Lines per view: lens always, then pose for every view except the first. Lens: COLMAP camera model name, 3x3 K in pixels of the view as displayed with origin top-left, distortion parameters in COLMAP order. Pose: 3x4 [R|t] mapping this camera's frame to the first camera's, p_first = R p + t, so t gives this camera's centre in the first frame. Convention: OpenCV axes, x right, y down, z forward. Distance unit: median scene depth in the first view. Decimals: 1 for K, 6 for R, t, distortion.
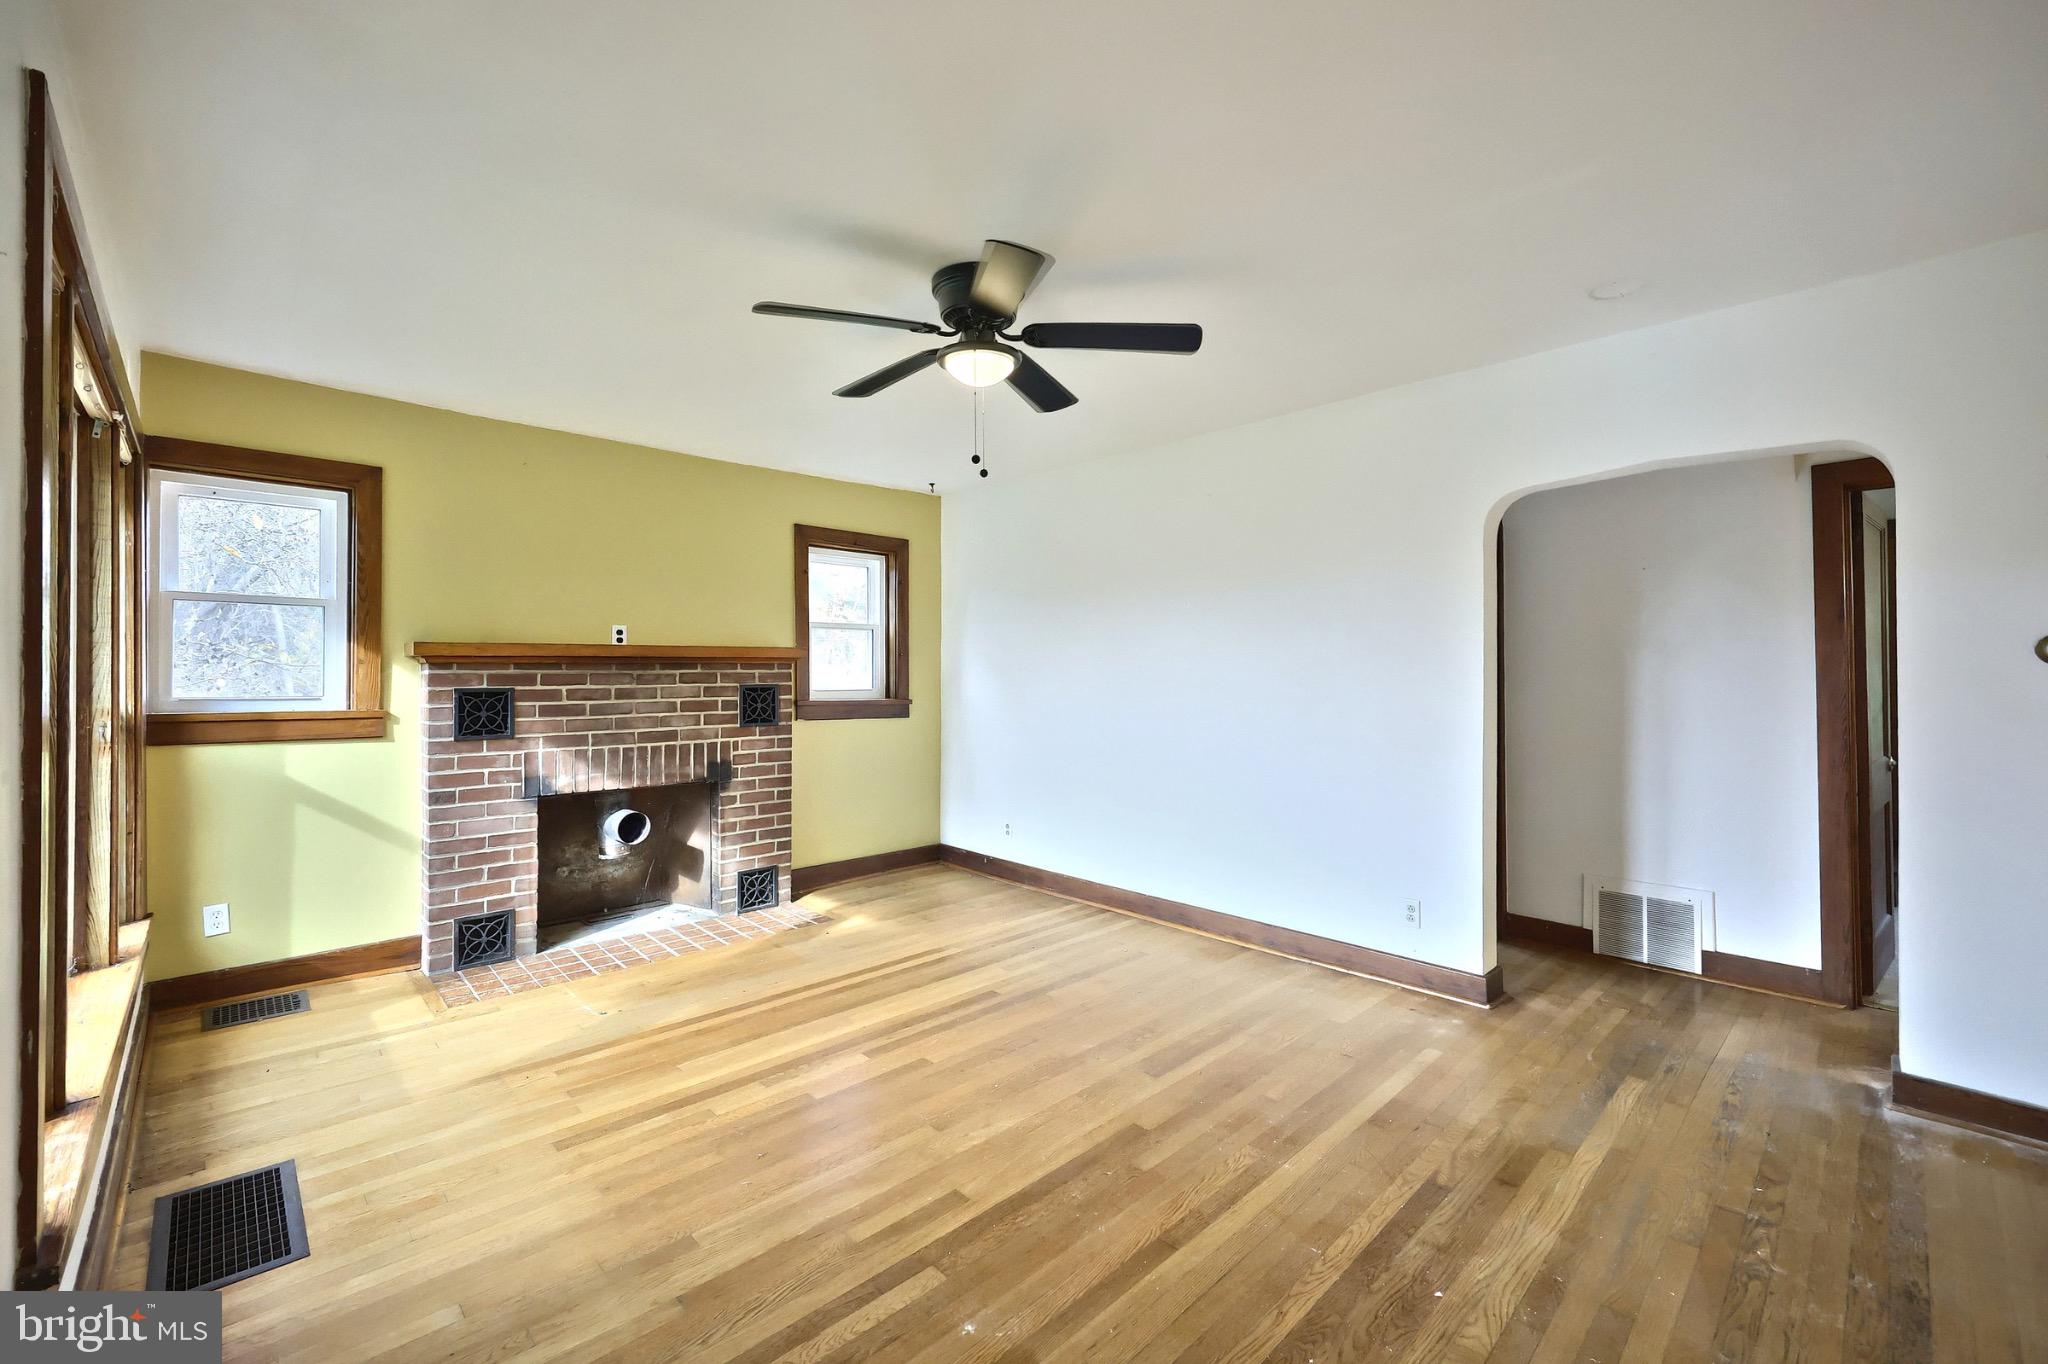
lens RADIAL K [[844.0, 0, 1017.9], [0, 844.0, 670.5], [0, 0, 1]] dist [0.000937, 0.000992]
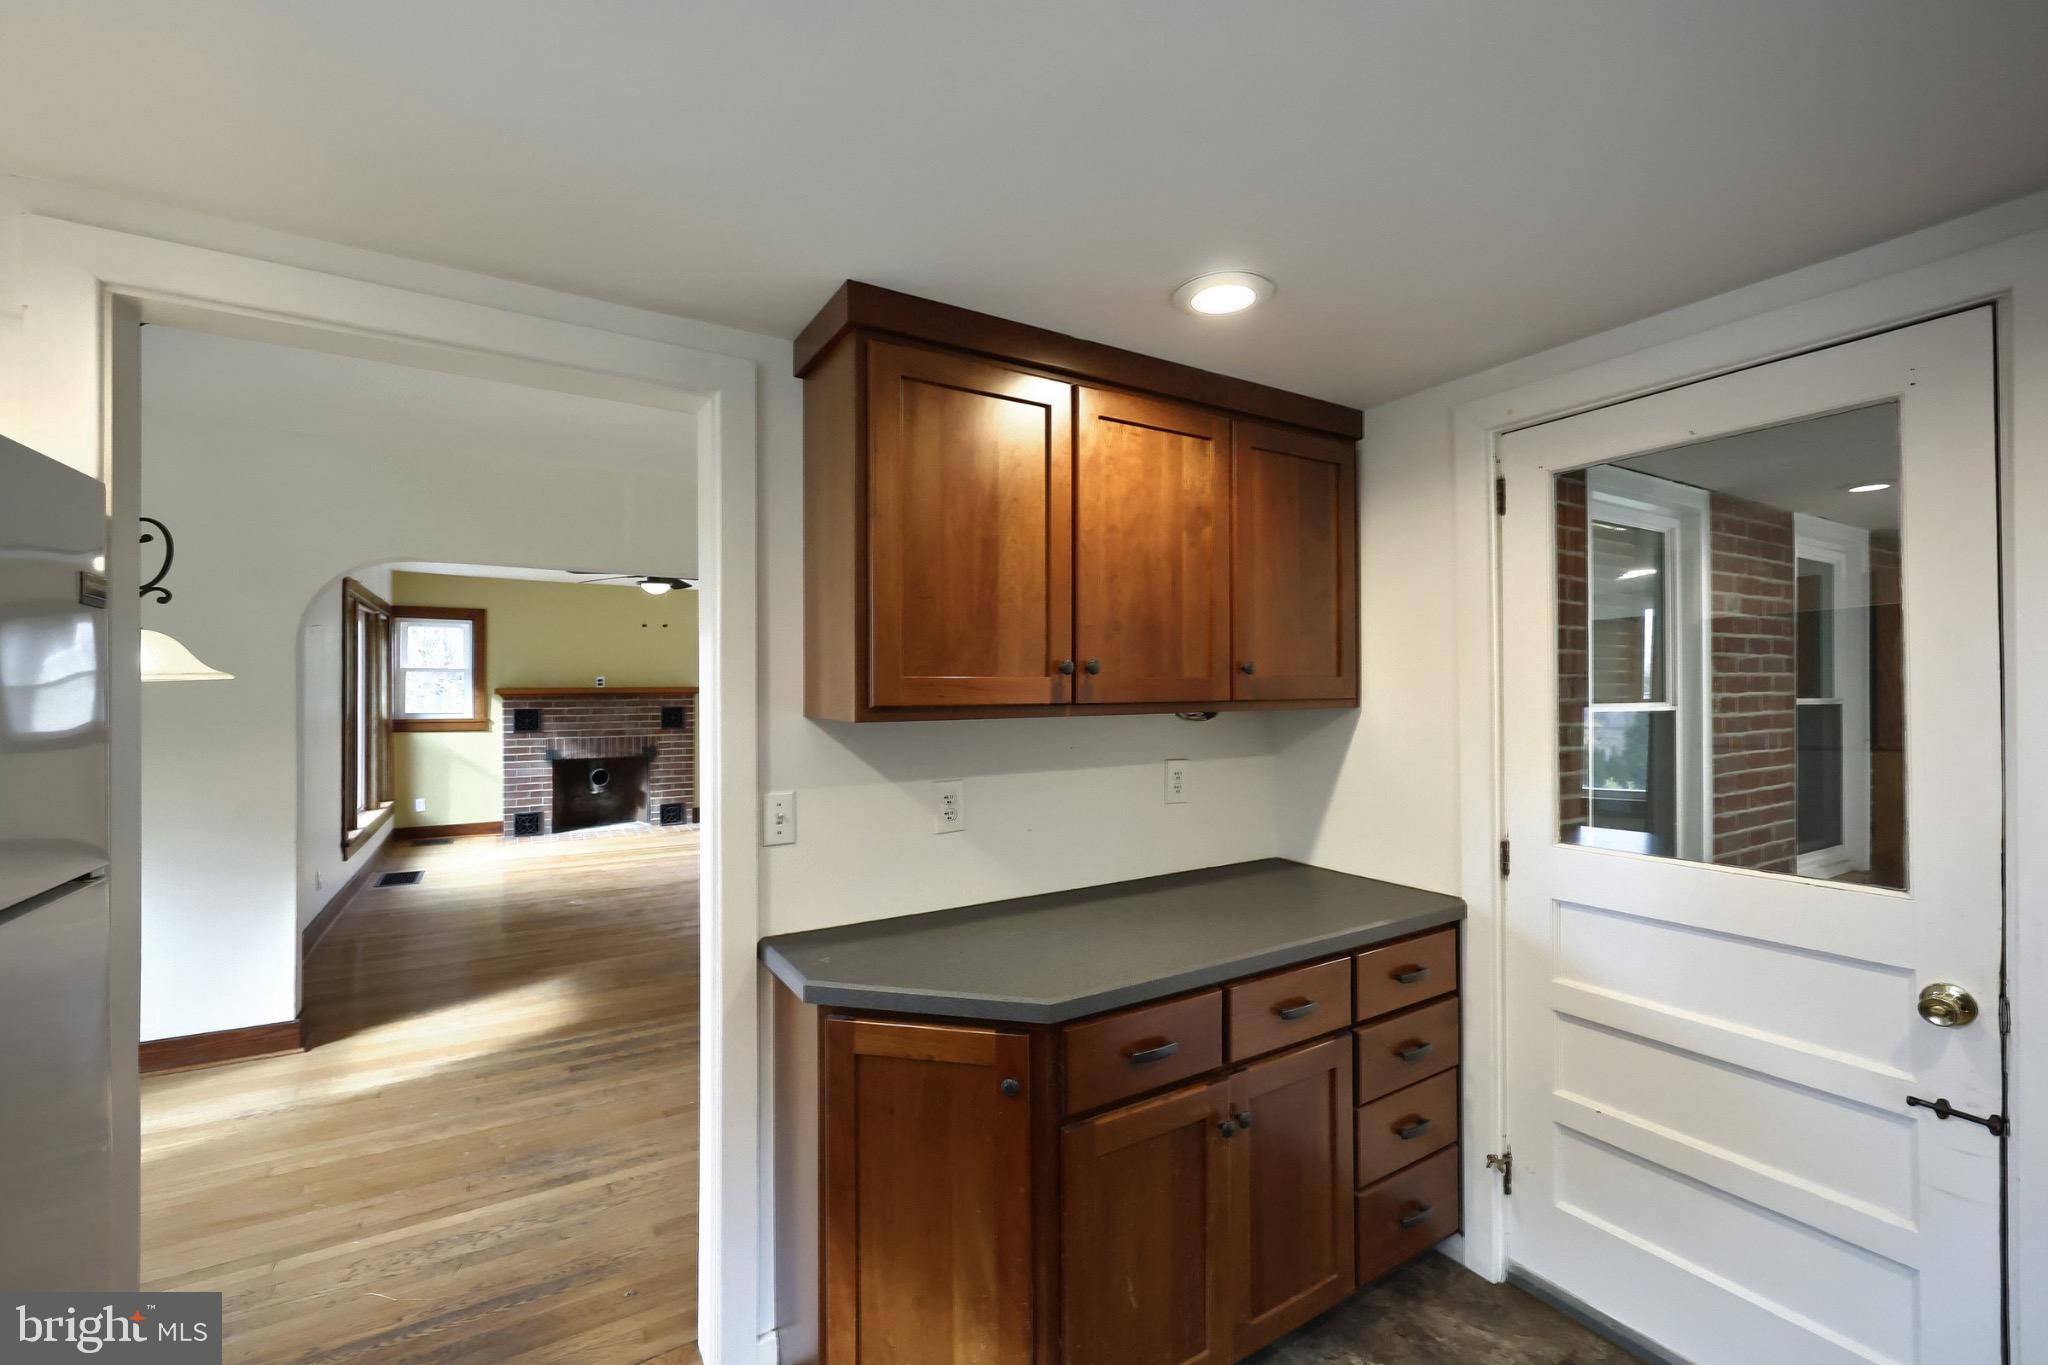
lens RADIAL K [[844.0, 0, 1027.7], [0, 844.0, 697.3], [0, 0, 1]] dist [0.000937, 0.000992]
pose [[0.974540, 0.000662, -0.224213, 1.101473], [0.002244, 0.999917, 0.012705, -0.032652], [0.224203, -0.012885, 0.974457, -0.821098]]
